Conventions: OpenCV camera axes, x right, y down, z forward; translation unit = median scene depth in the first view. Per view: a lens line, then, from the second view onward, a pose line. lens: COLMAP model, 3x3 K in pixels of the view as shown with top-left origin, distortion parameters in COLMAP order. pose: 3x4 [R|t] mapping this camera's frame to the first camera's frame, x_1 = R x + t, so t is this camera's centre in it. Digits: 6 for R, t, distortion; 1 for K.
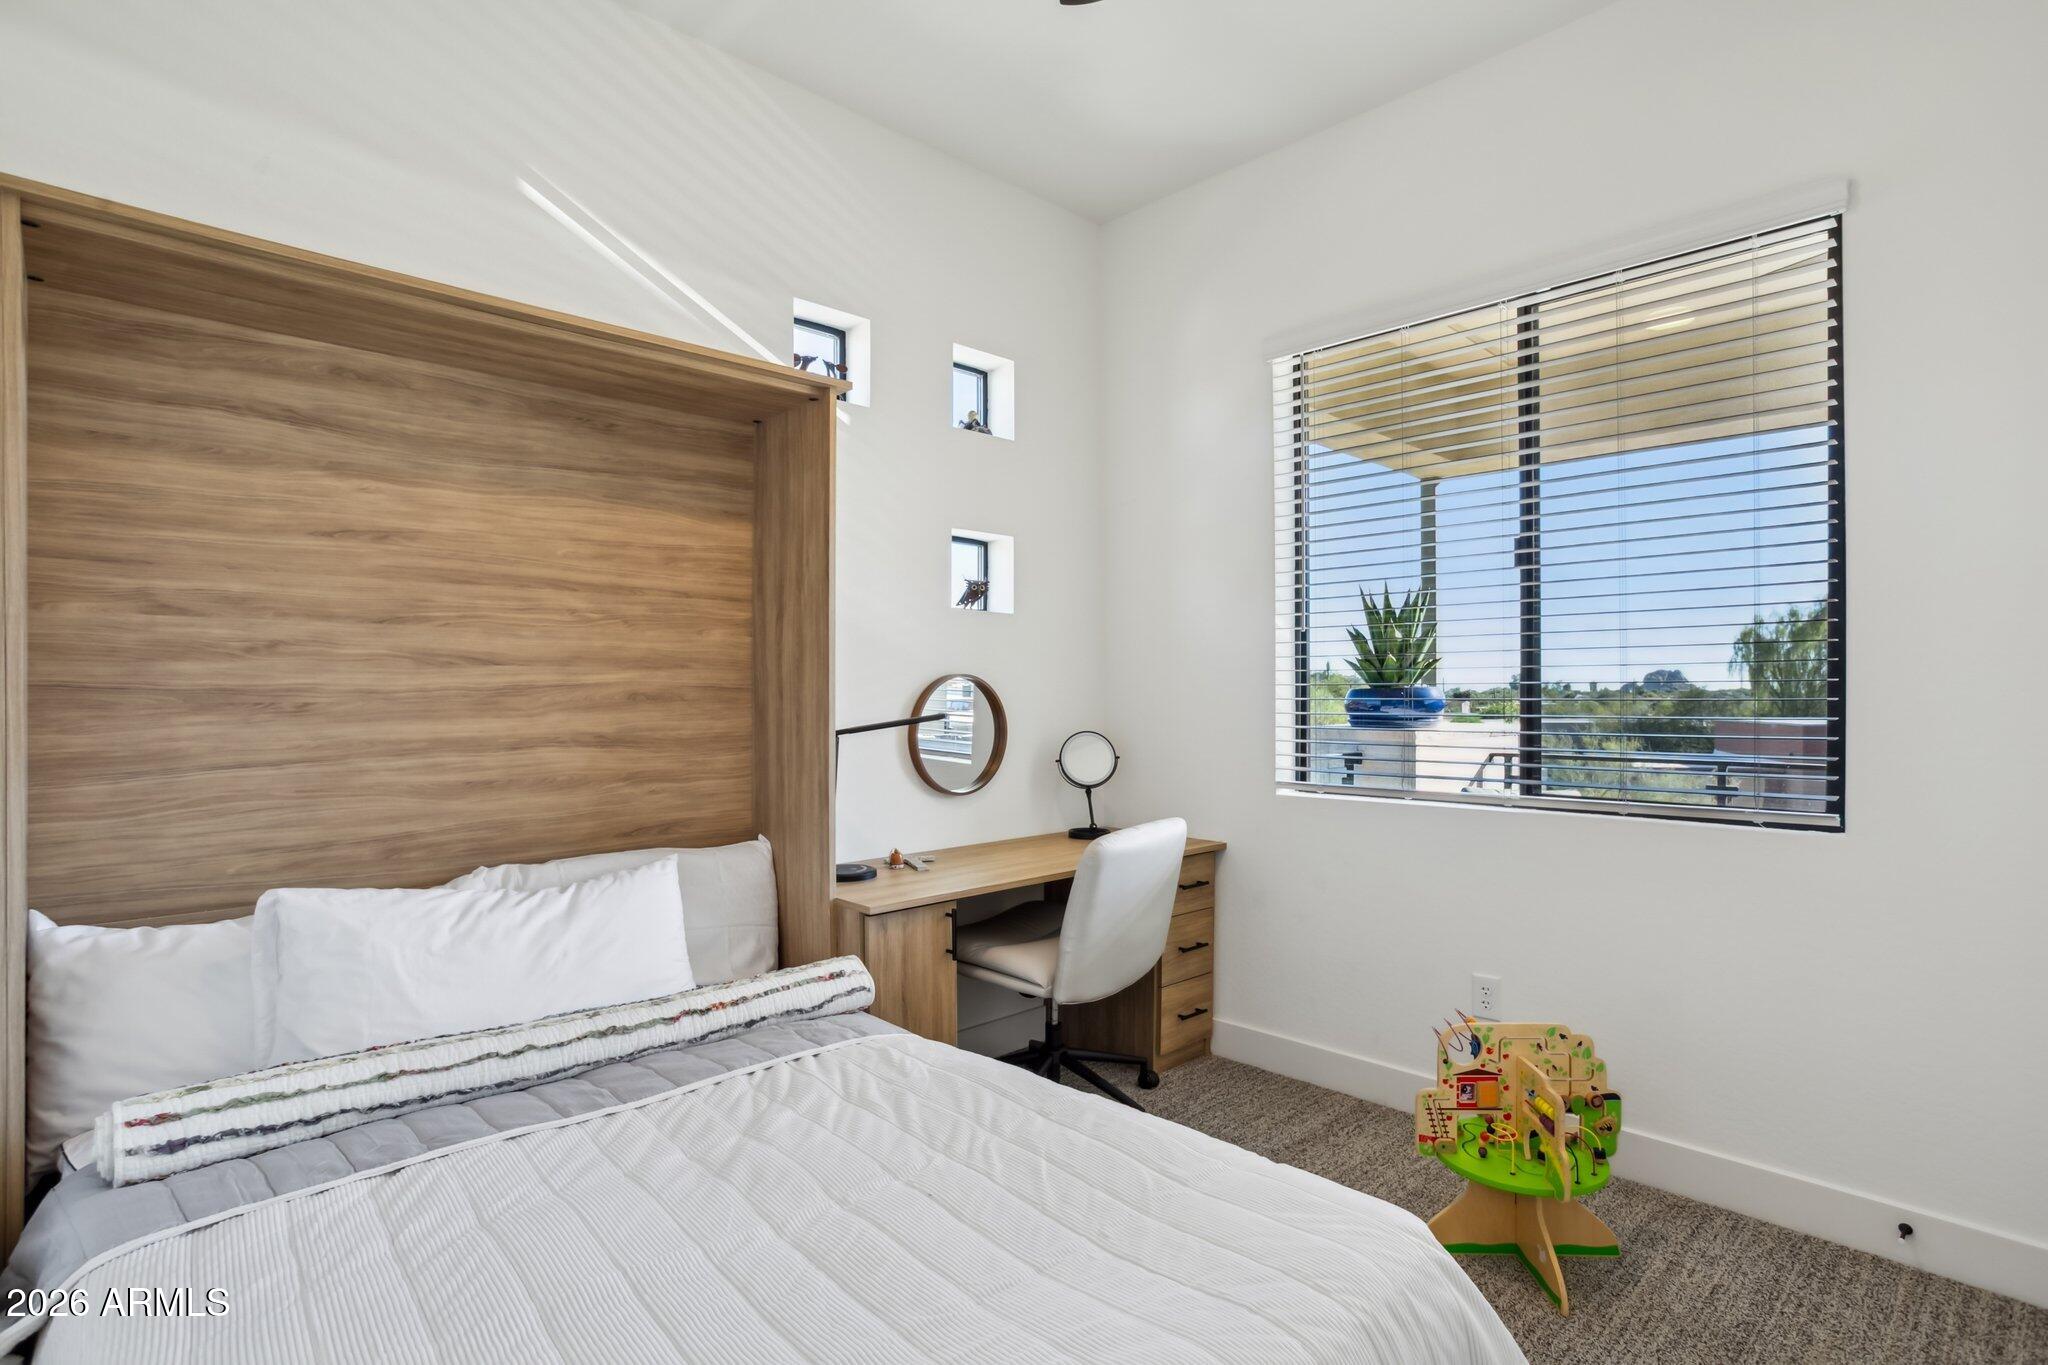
lens RADIAL K [[1021.5, 0, 1016.7], [0, 1021.5, 677.8], [0, 0, 1]] dist [-0.001580, -0.001613]
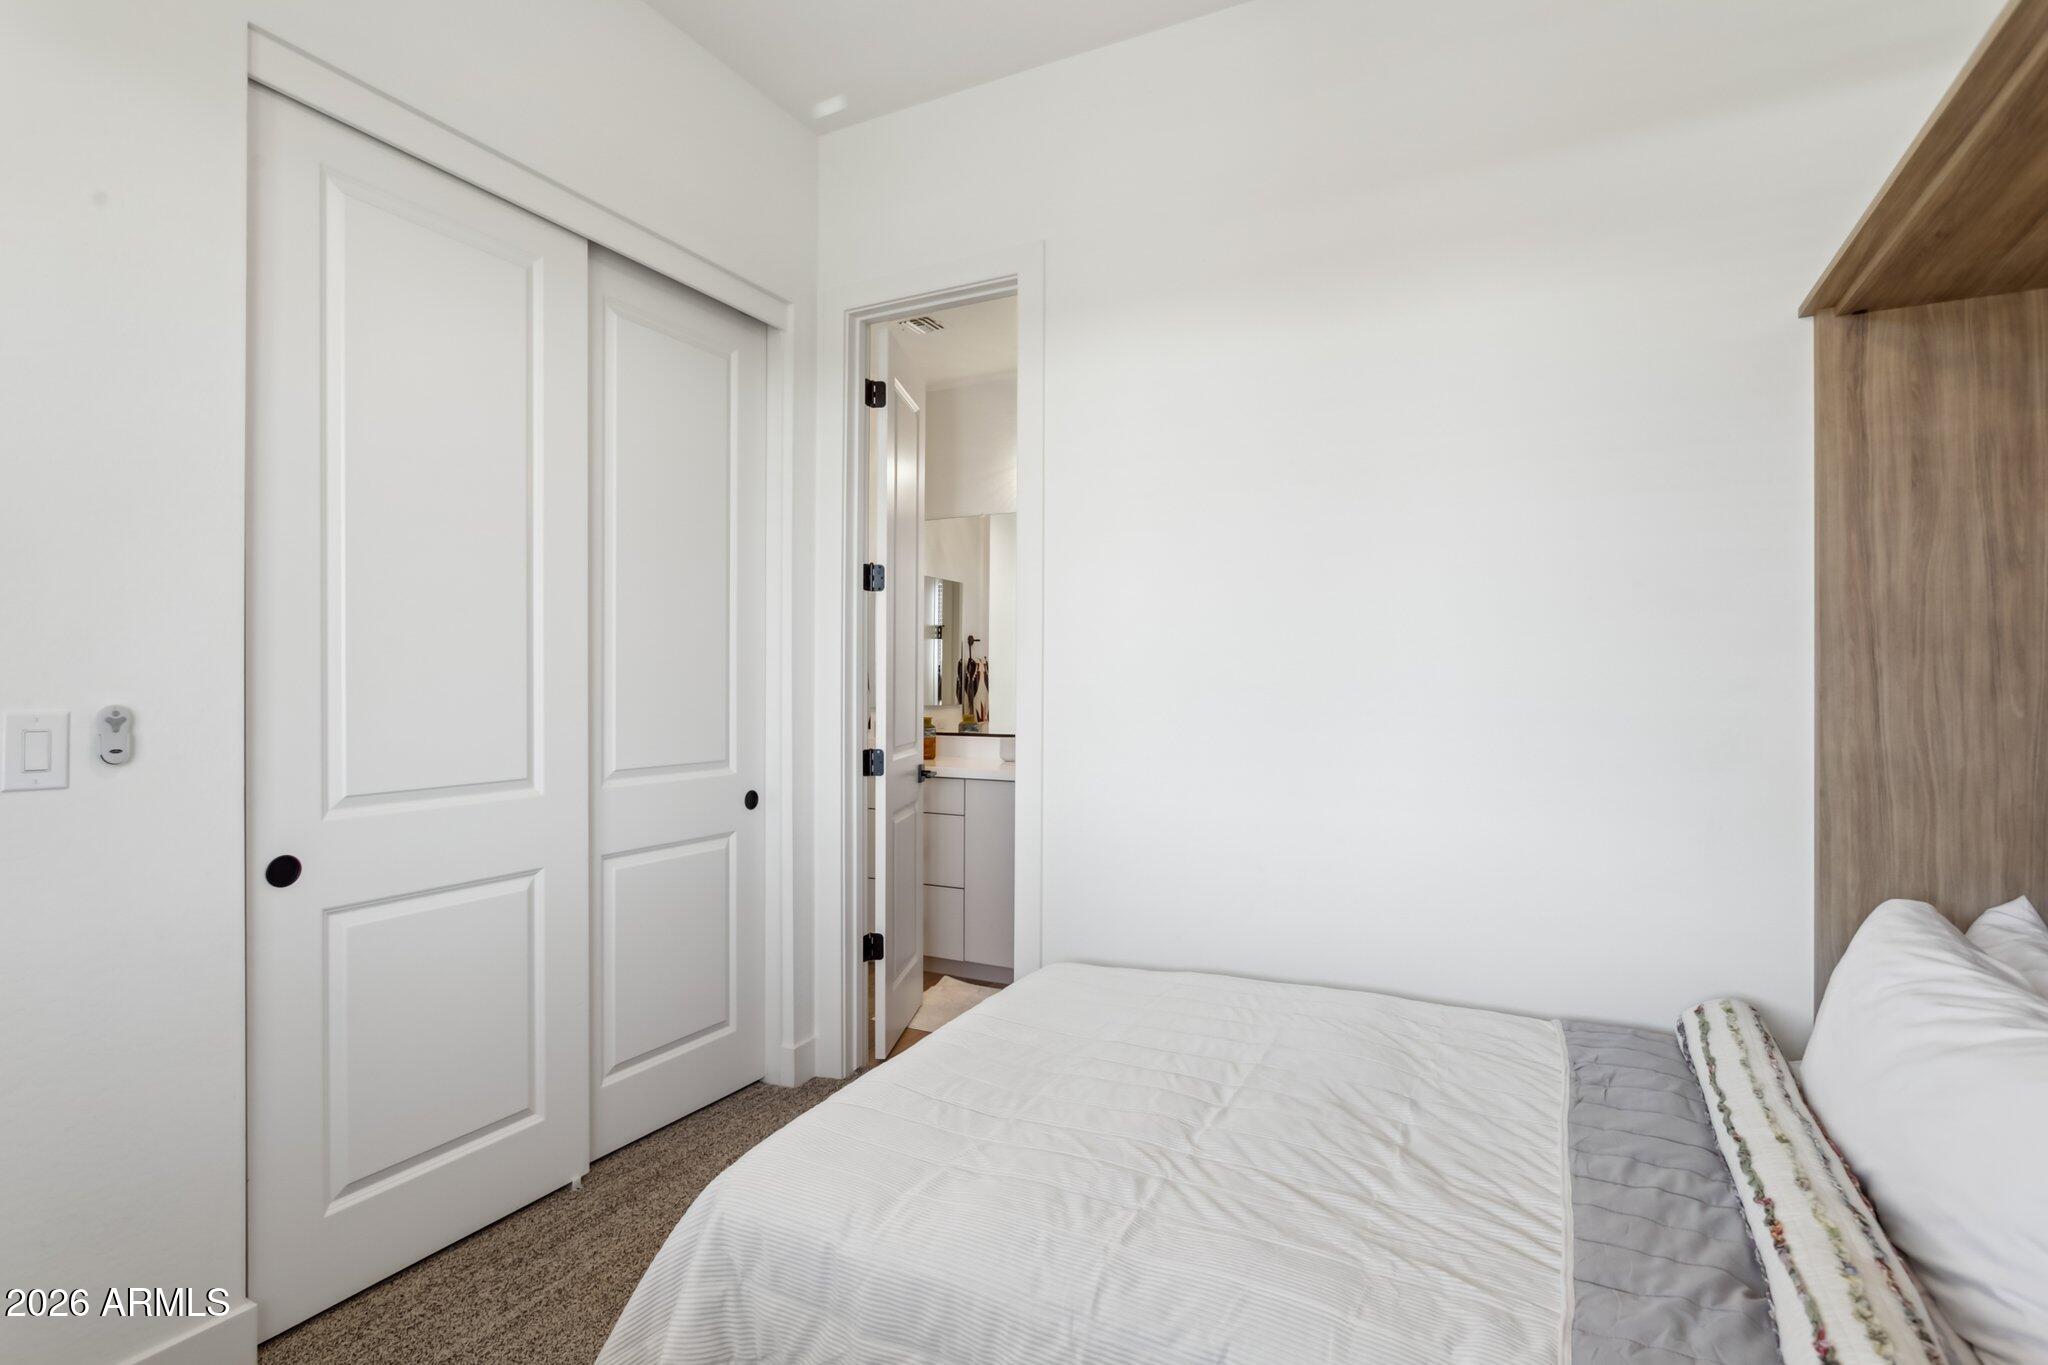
lens RADIAL K [[1021.5, 0, 1020.2], [0, 1021.5, 686.3], [0, 0, 1]] dist [-0.001580, -0.001613]
pose [[-0.942622, -0.006136, -0.333806, 0.394520], [-0.004016, 0.999967, -0.007040, 0.023547], [0.333839, -0.005295, -0.942615, 1.790928]]
